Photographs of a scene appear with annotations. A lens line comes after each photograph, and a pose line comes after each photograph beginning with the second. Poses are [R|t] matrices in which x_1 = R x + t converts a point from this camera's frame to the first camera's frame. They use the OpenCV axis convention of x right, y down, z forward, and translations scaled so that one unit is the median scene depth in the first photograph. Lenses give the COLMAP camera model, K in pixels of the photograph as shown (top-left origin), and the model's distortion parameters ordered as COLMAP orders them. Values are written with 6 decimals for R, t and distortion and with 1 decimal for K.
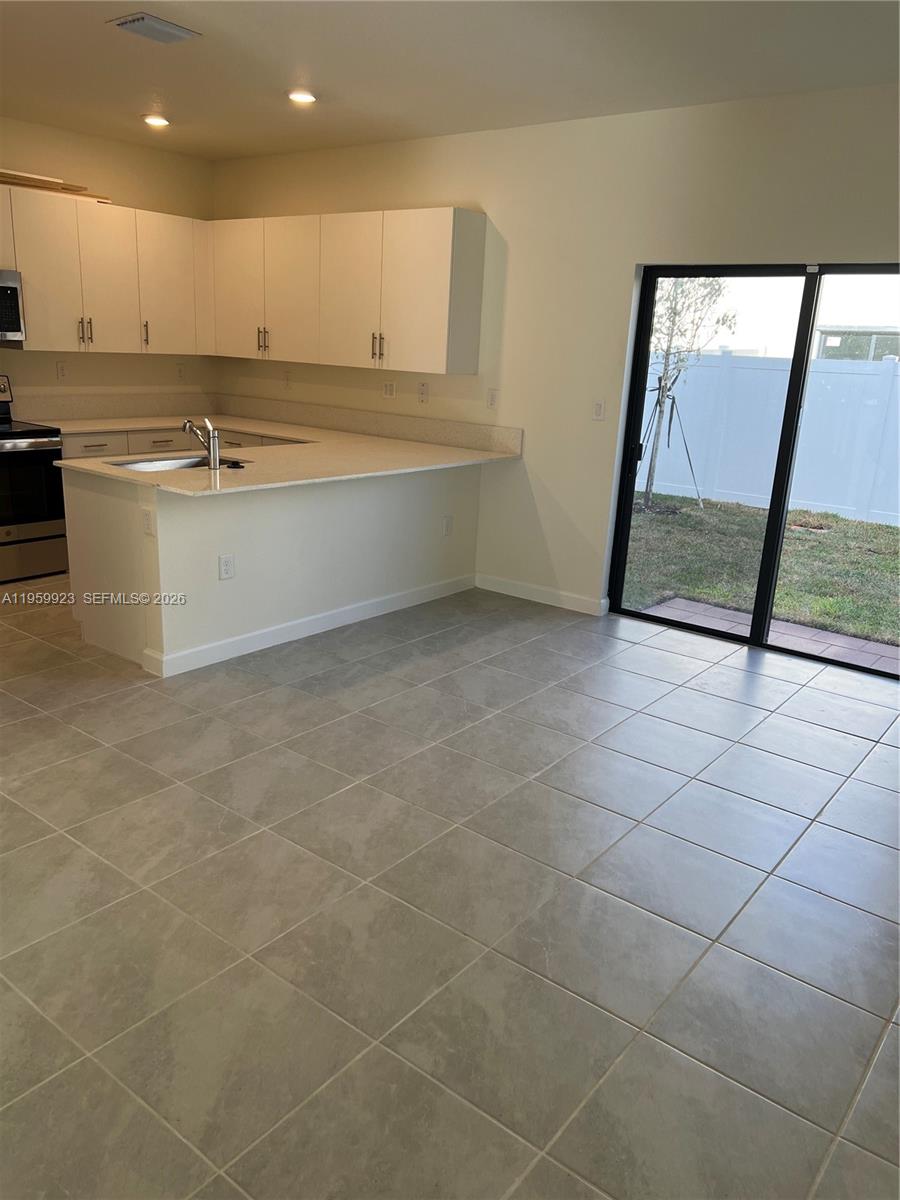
lens RADIAL K [[900.5, 0, 449.0], [0, 900.5, 610.3], [0, 0, 1]] dist [0.065467, -0.089791]
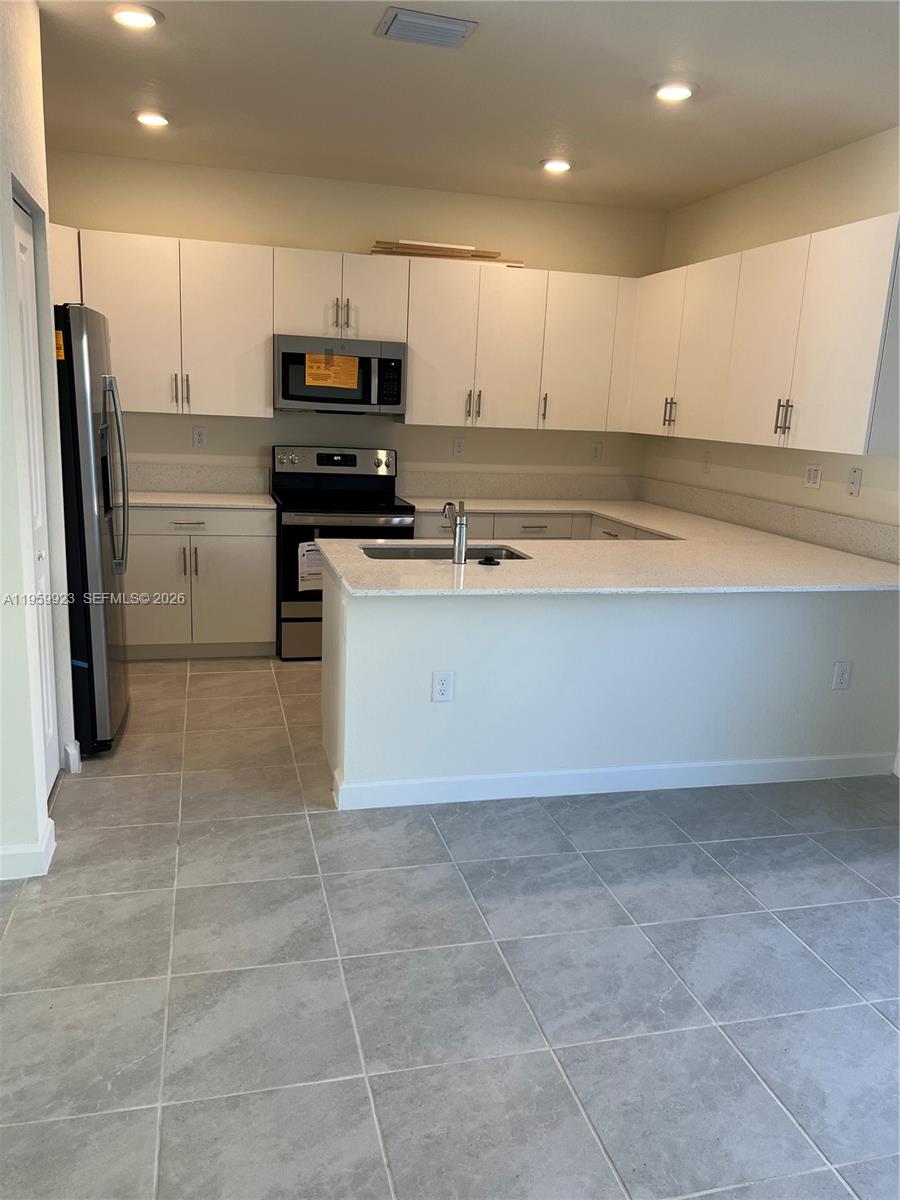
lens RADIAL K [[900.5, 0, 449.0], [0, 900.5, 610.3], [0, 0, 1]] dist [0.065467, -0.089791]
pose [[0.789500, 0.124791, -0.600930, 0.184948], [-0.179379, 0.983276, -0.031476, -0.076393], [0.586952, 0.132645, 0.798682, 0.315957]]
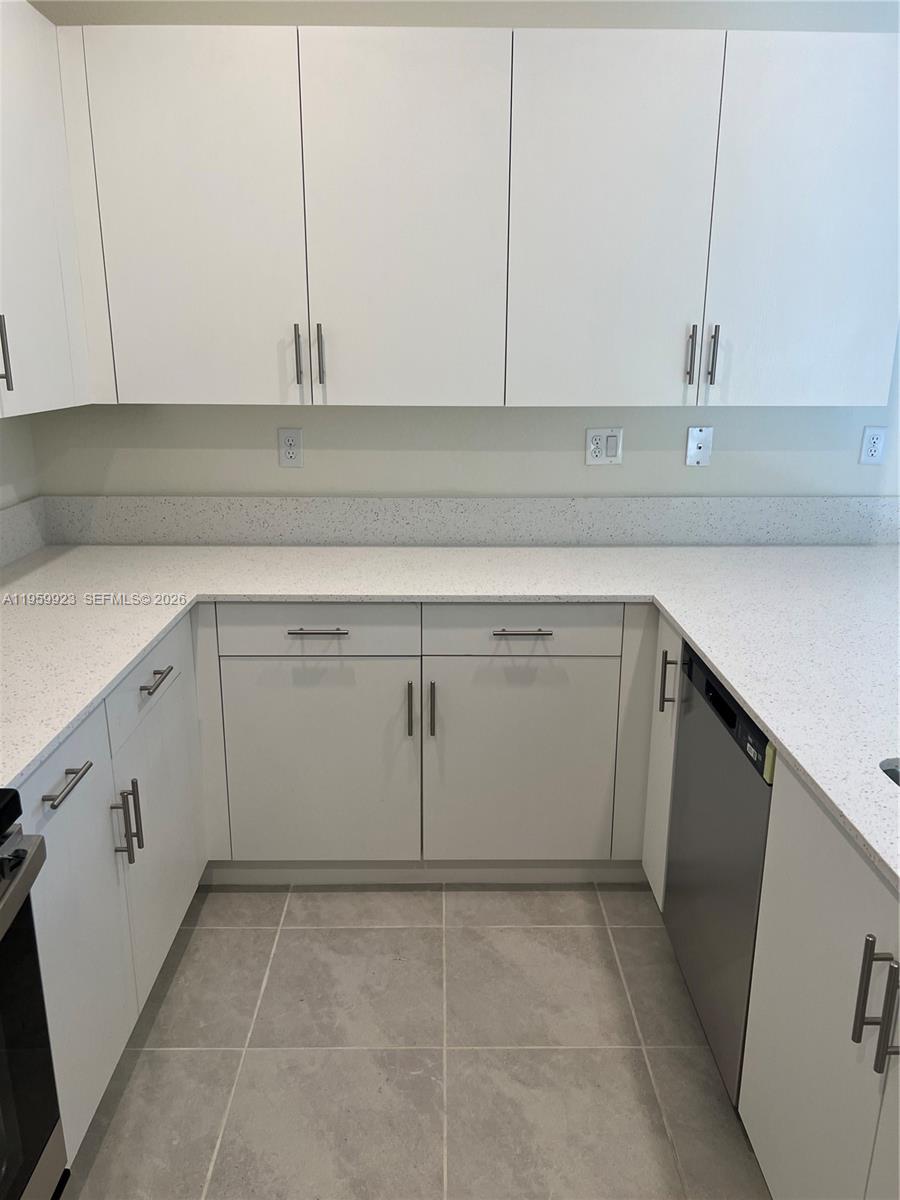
lens RADIAL K [[900.5, 0, 449.0], [0, 900.5, 610.3], [0, 0, 1]] dist [0.065467, -0.089791]
pose [[0.784560, -0.215712, 0.581321, -0.505138], [0.208921, 0.974678, 0.079713, -0.259055], [-0.583796, 0.058910, 0.809760, 0.809368]]
